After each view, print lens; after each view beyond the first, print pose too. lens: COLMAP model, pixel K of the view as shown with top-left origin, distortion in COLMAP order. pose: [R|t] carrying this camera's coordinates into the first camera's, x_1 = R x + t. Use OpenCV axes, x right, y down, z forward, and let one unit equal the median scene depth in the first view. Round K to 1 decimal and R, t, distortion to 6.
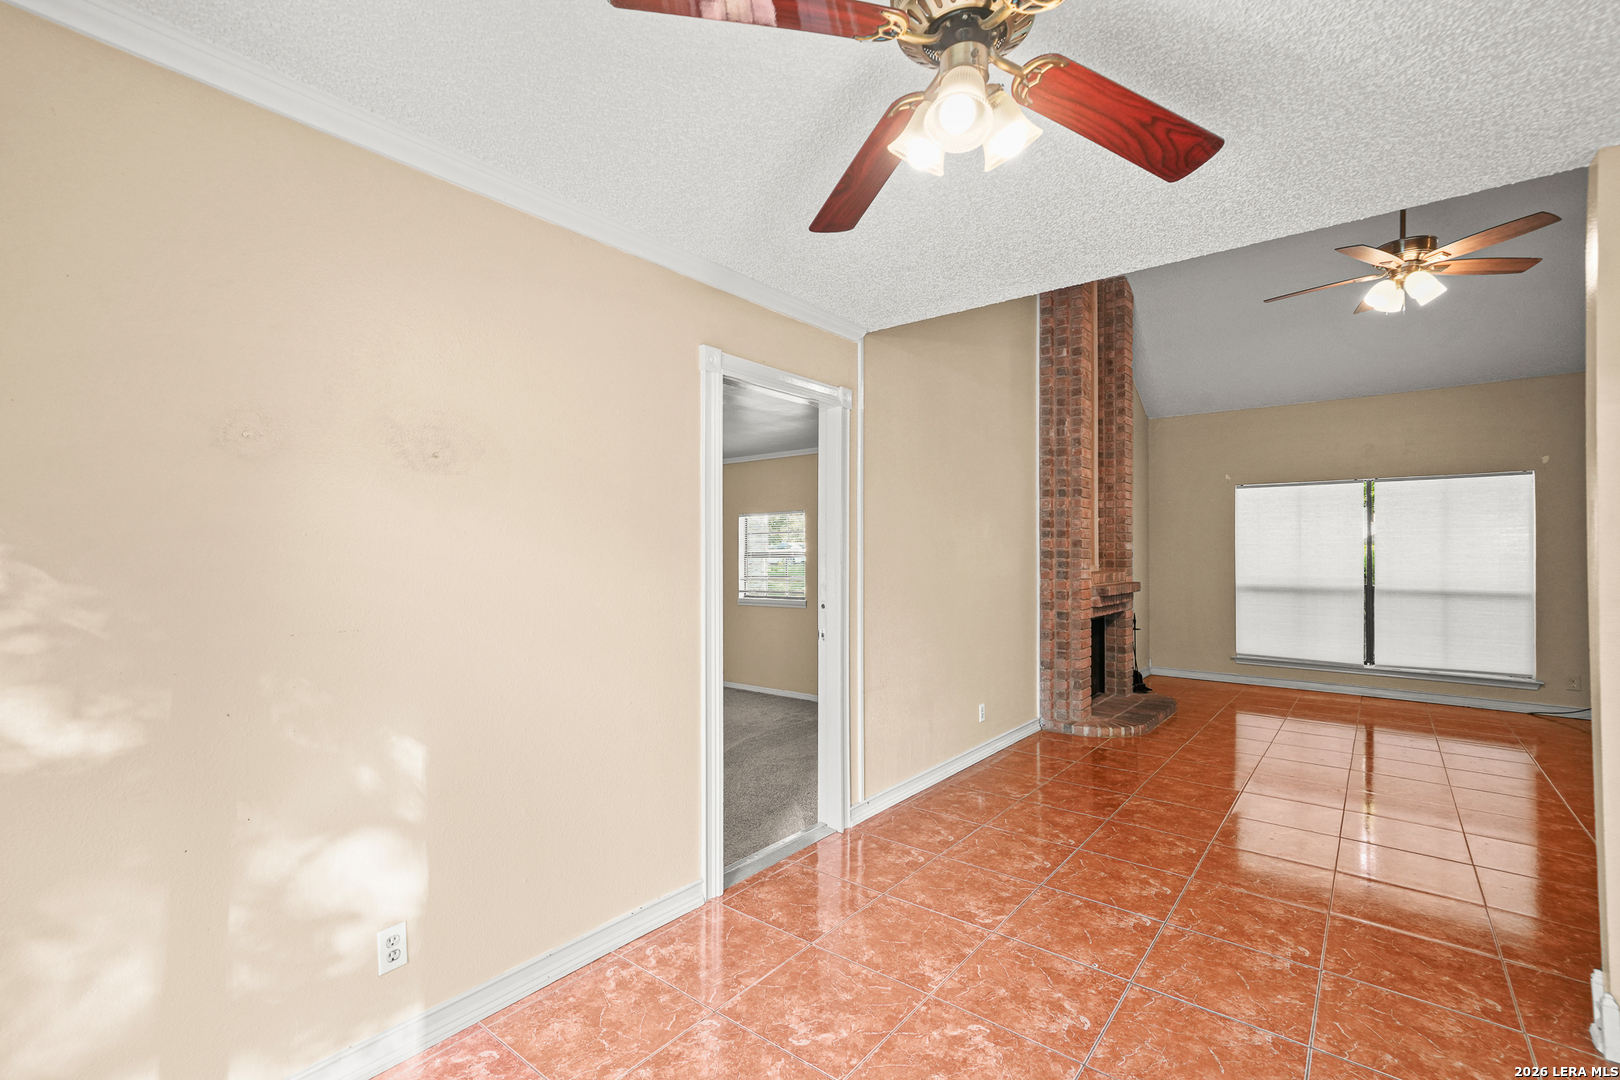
lens RADIAL K [[707.0, 0, 814.0], [0, 707.0, 551.5], [0, 0, 1]] dist [0.004056, 0.001113]
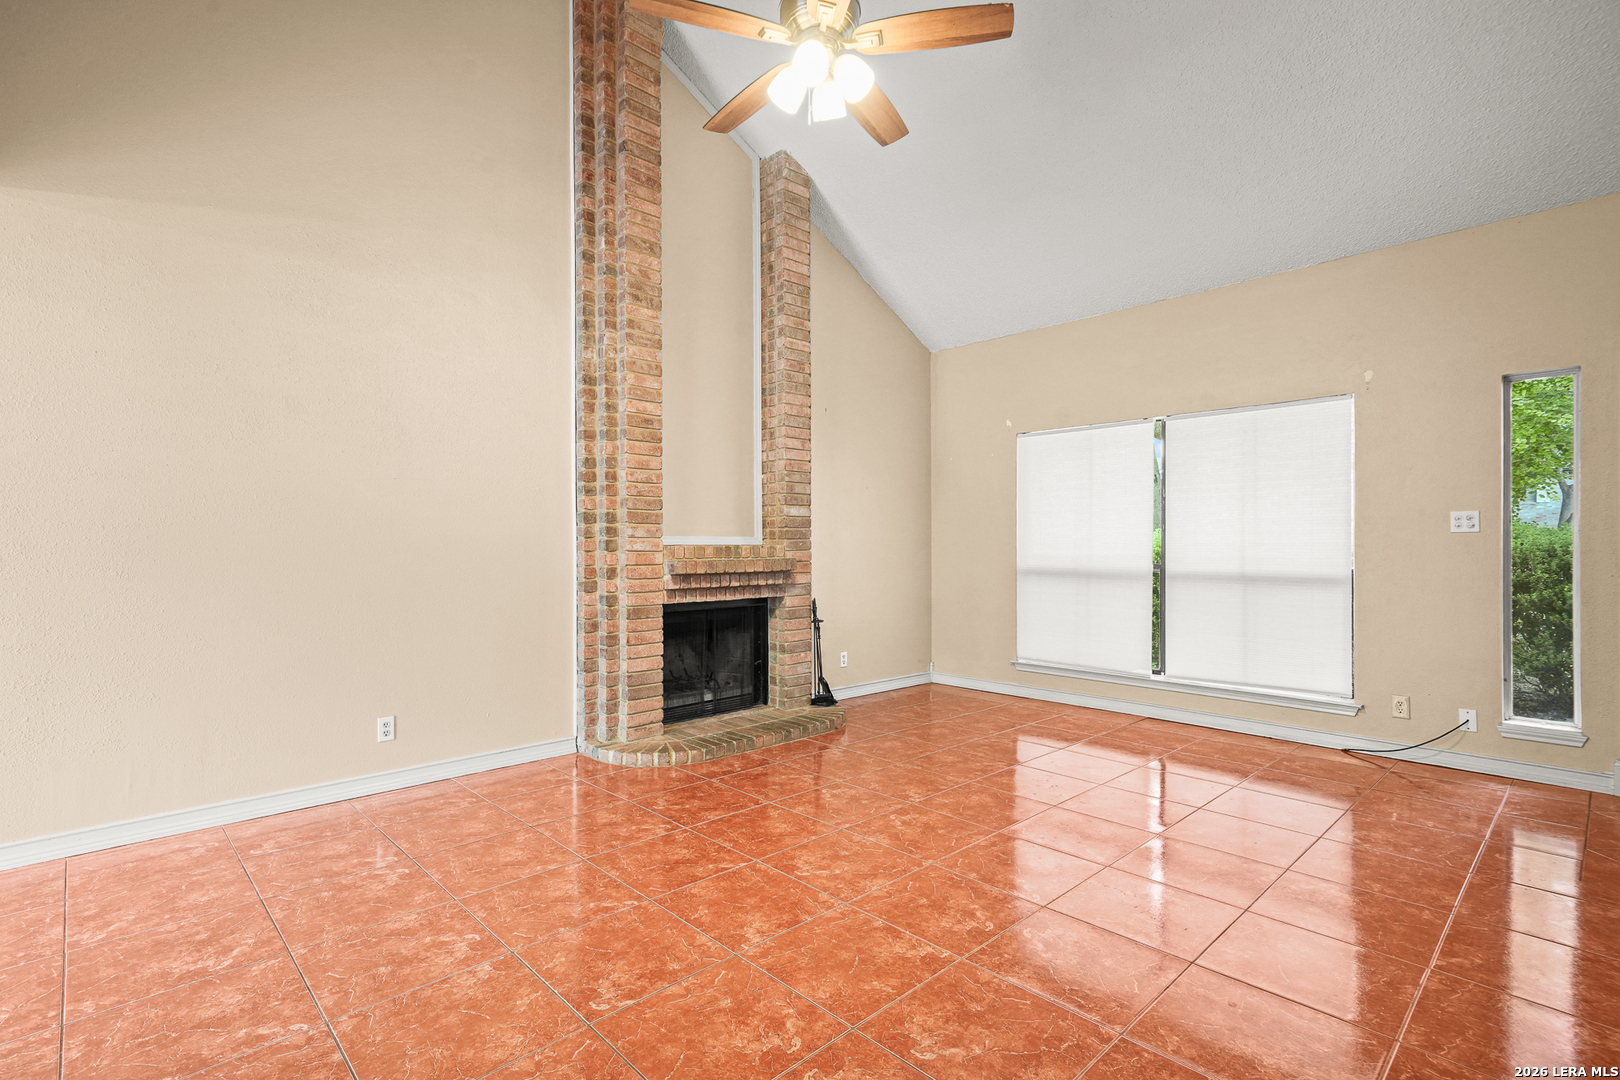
lens RADIAL K [[749.7, 0, 811.4], [0, 749.7, 562.3], [0, 0, 1]] dist [0.008662, 0.001236]
pose [[0.991776, 0.001346, -0.127978, 1.187311], [0.001741, 0.999710, 0.024002, 0.056549], [0.127974, -0.024028, 0.991486, 0.438149]]
